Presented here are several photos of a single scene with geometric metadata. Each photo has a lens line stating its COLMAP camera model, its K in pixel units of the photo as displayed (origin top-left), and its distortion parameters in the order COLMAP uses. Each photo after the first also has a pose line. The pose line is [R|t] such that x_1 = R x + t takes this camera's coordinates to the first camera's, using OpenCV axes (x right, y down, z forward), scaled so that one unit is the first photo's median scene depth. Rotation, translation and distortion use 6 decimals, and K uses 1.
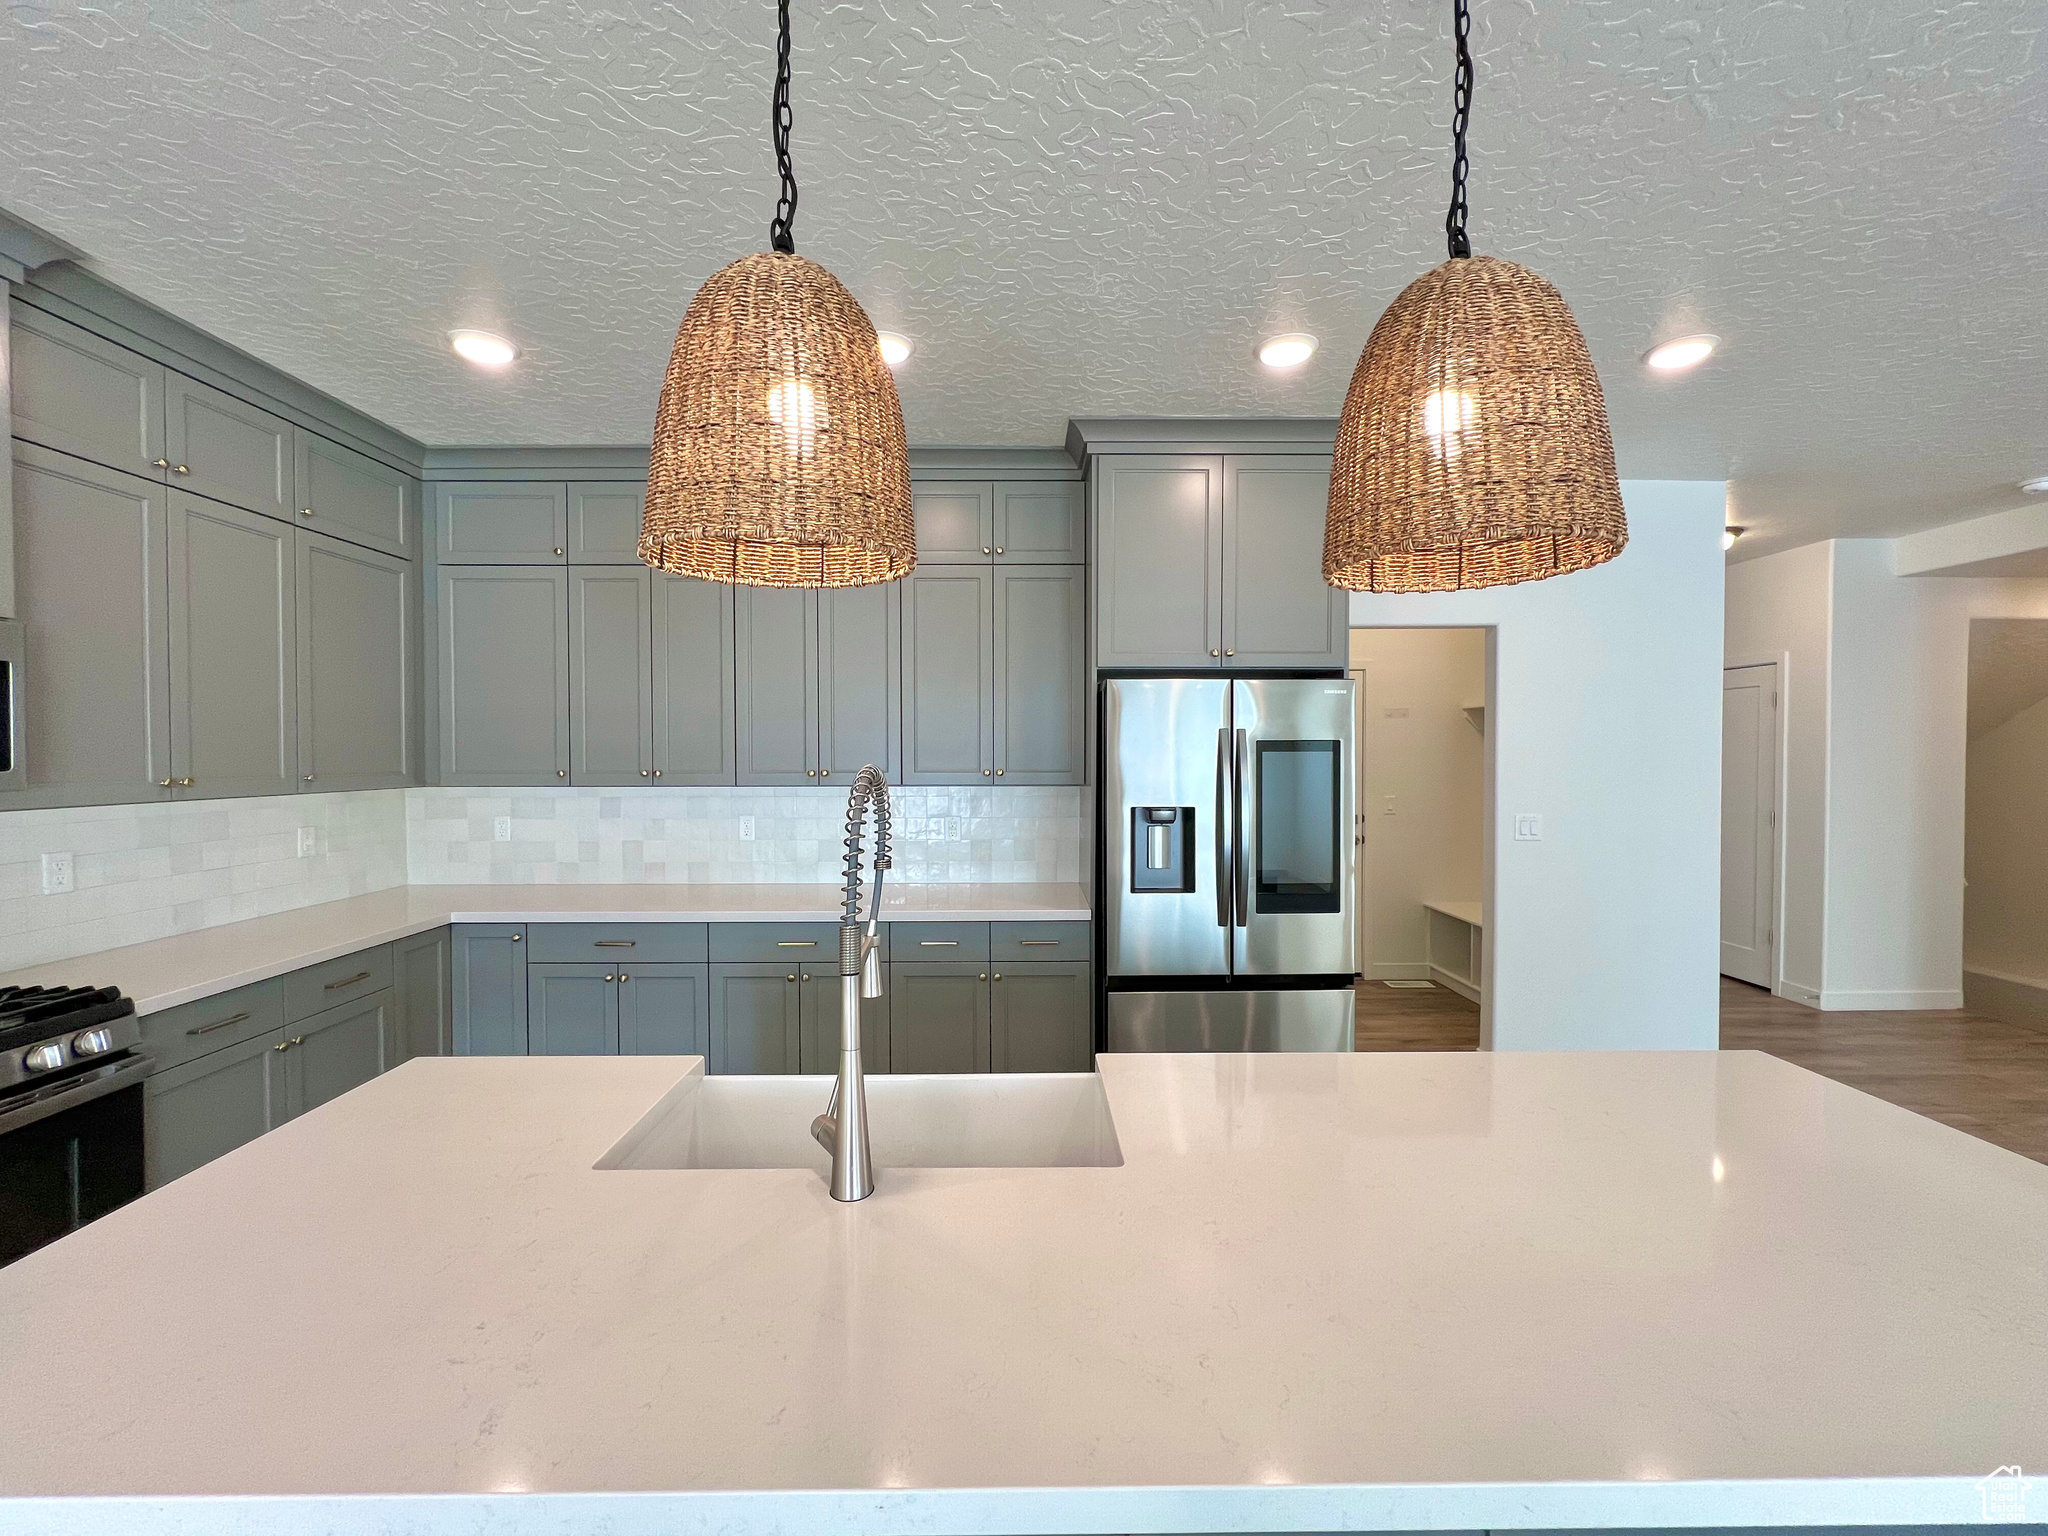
lens RADIAL K [[820.9, 0, 1023.5], [0, 820.9, 766.3], [0, 0, 1]] dist [0.000266, 0.000109]
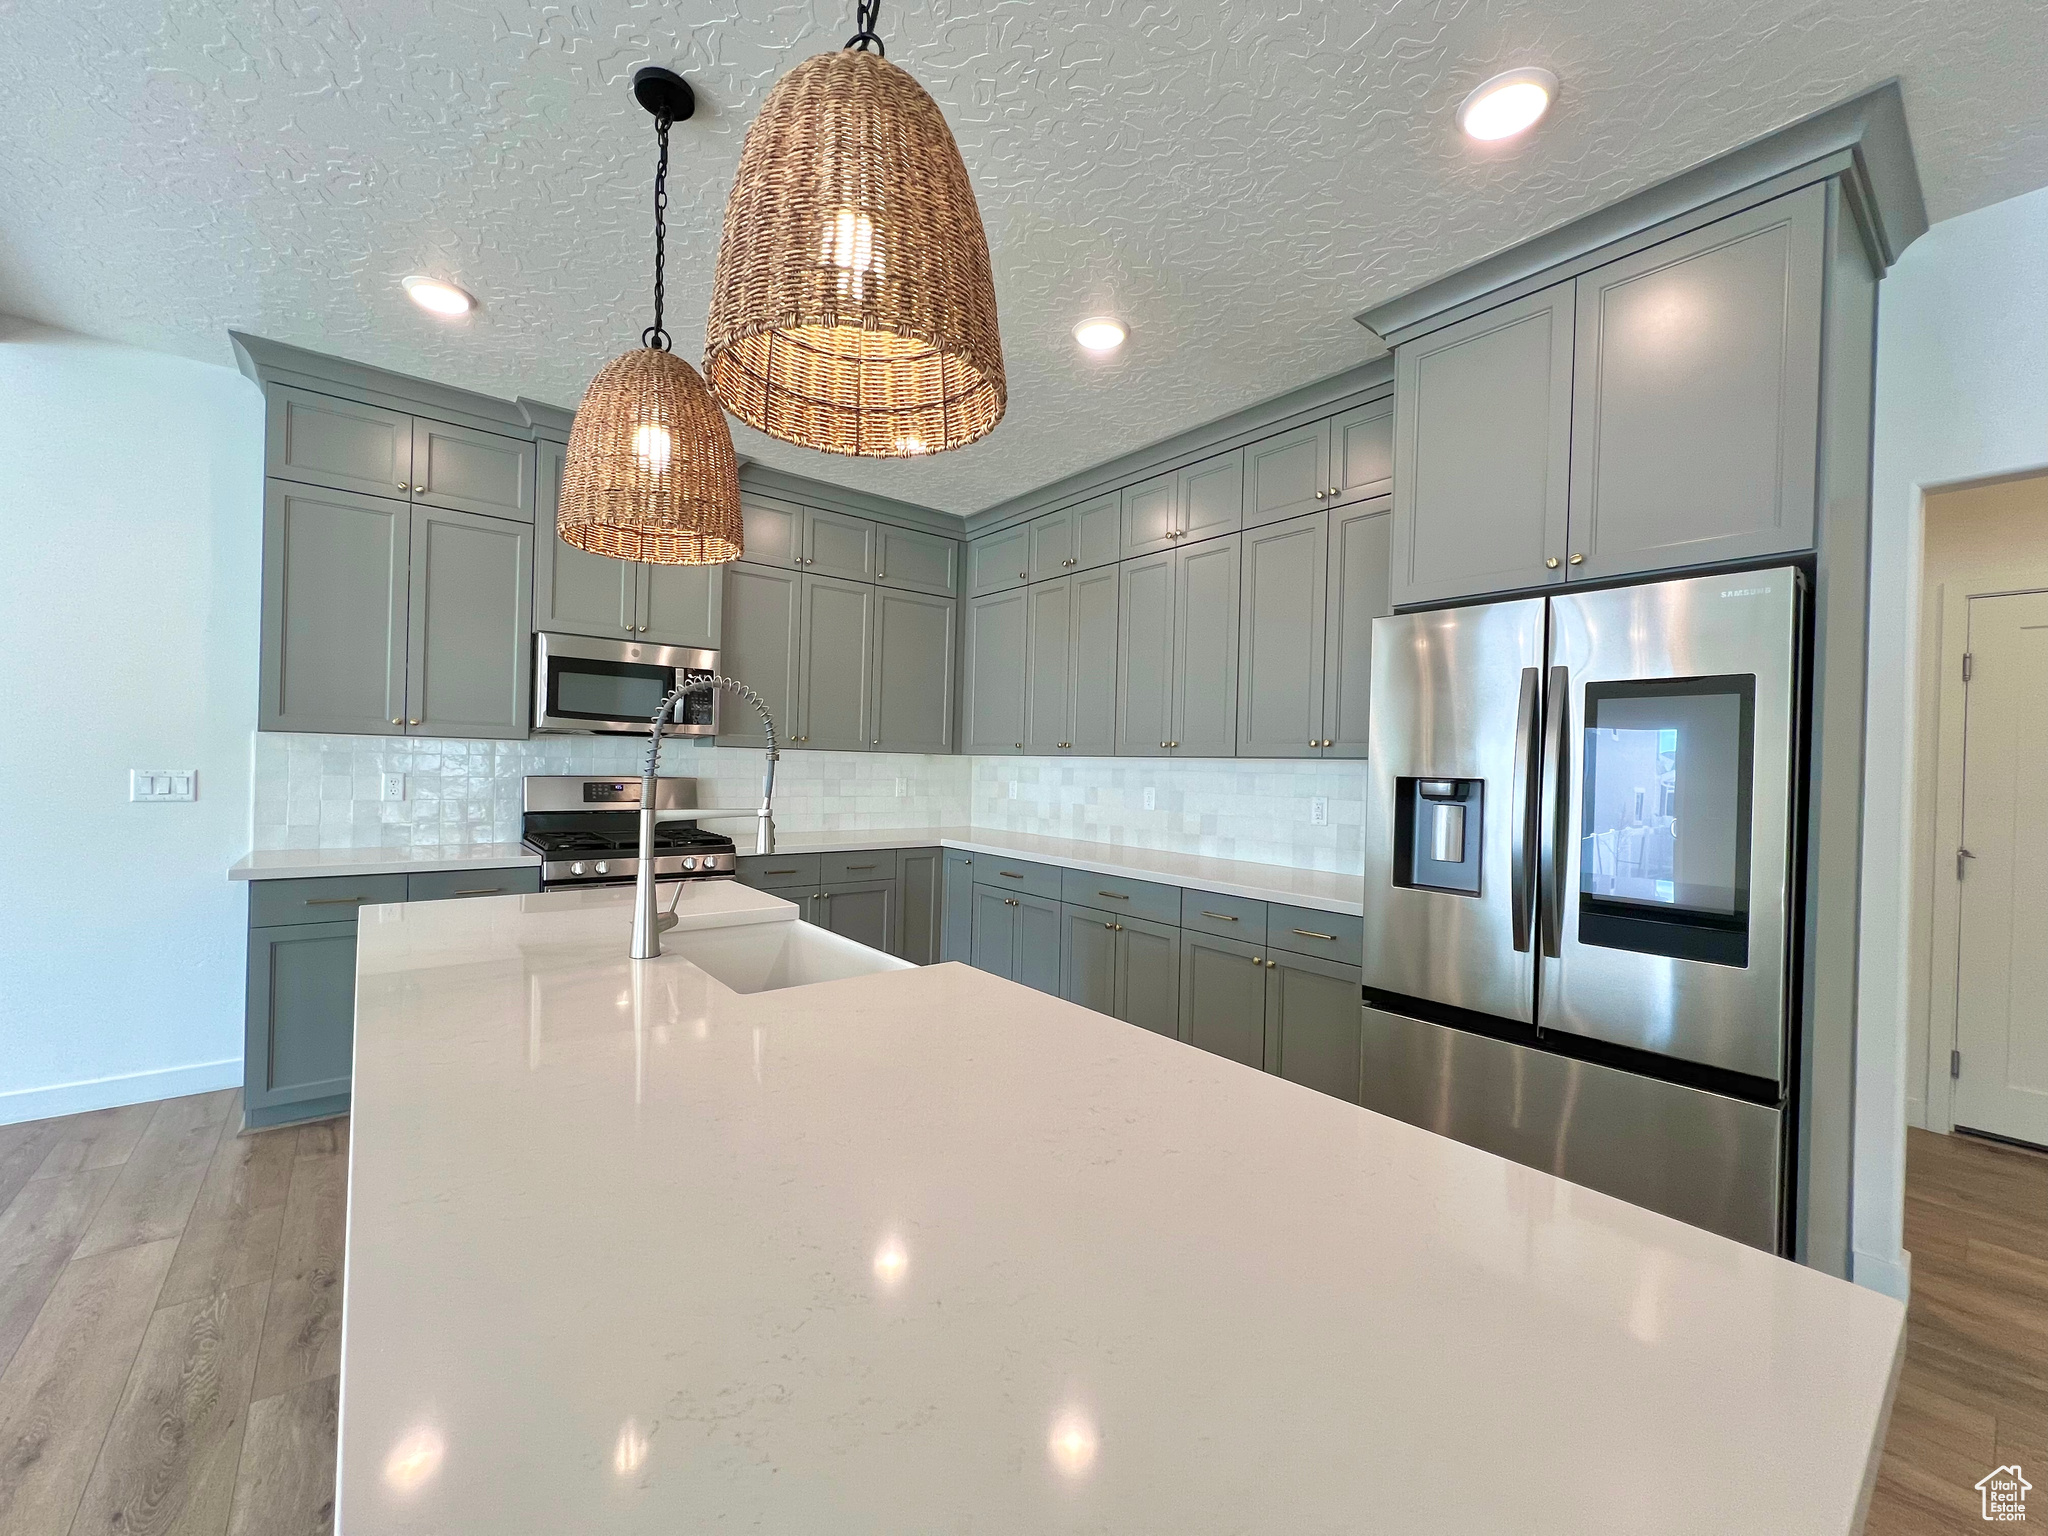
lens RADIAL K [[817.1, 0, 1022.3], [0, 817.1, 767.4], [0, 0, 1]] dist [-0.000441, 0.000089]
pose [[0.619984, 0.018729, -0.784391, 0.476996], [-0.040106, 0.999165, -0.007842, 0.055694], [0.783588, 0.036321, 0.620218, 0.210129]]
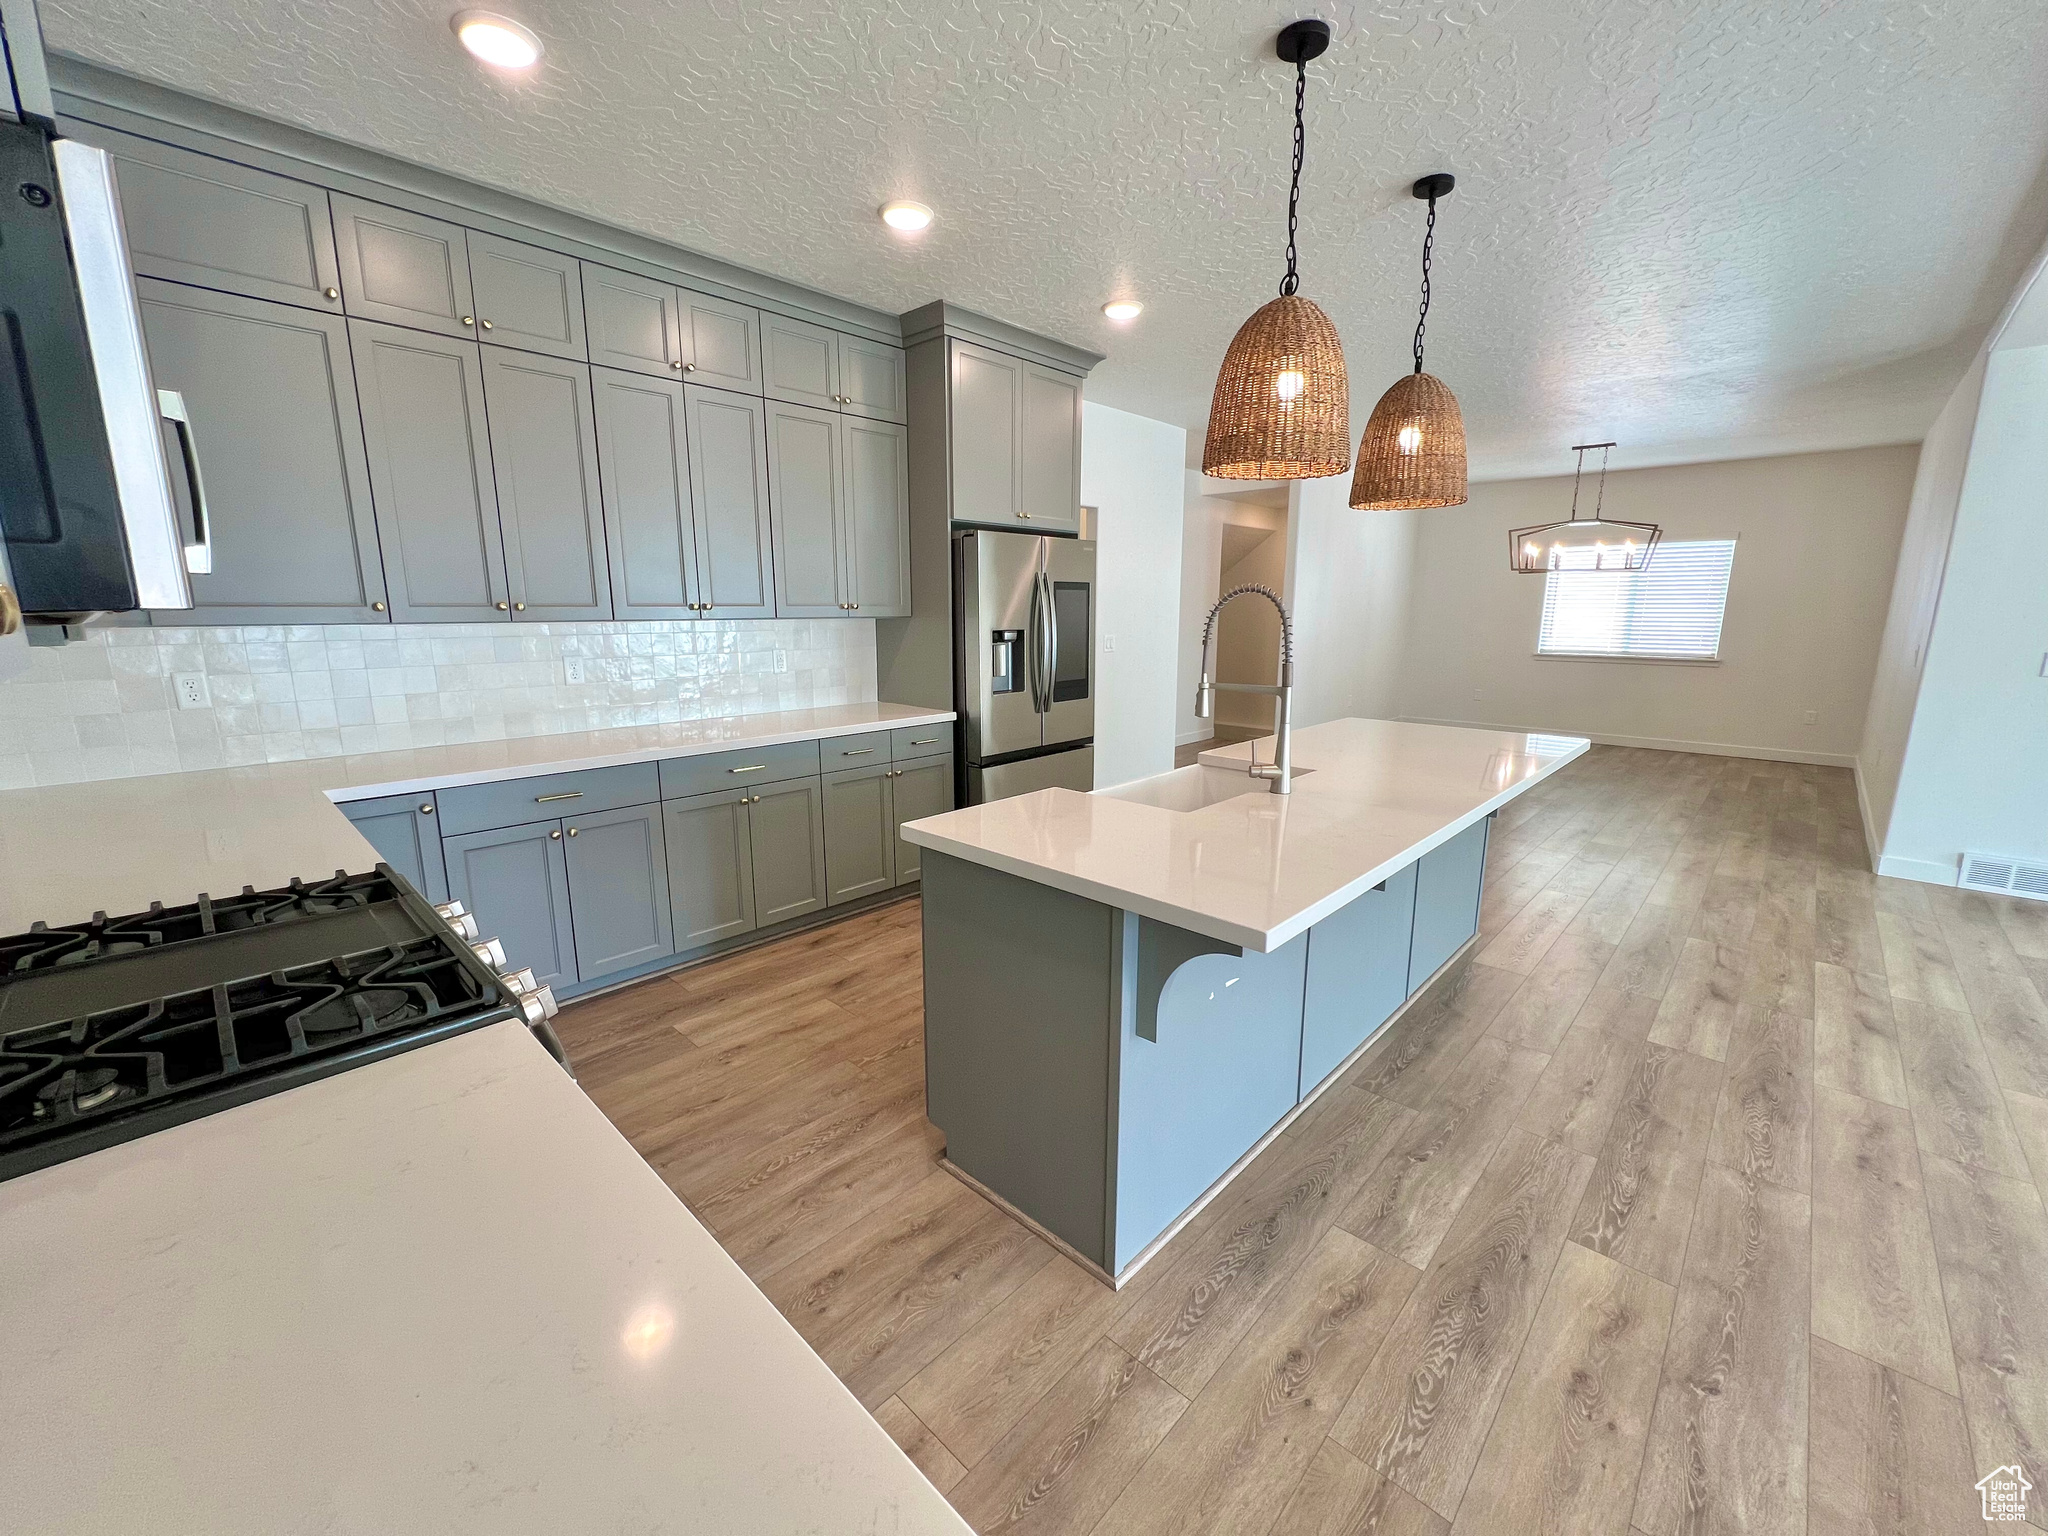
lens RADIAL K [[817.1, 0, 1023.4], [0, 817.1, 763.7], [0, 0, 1]] dist [-0.000441, 0.000089]
pose [[0.698848, -0.135070, 0.702401, -0.728209], [0.009651, 0.983699, 0.179561, 0.022516], [-0.715205, -0.118707, 0.688760, 0.018671]]
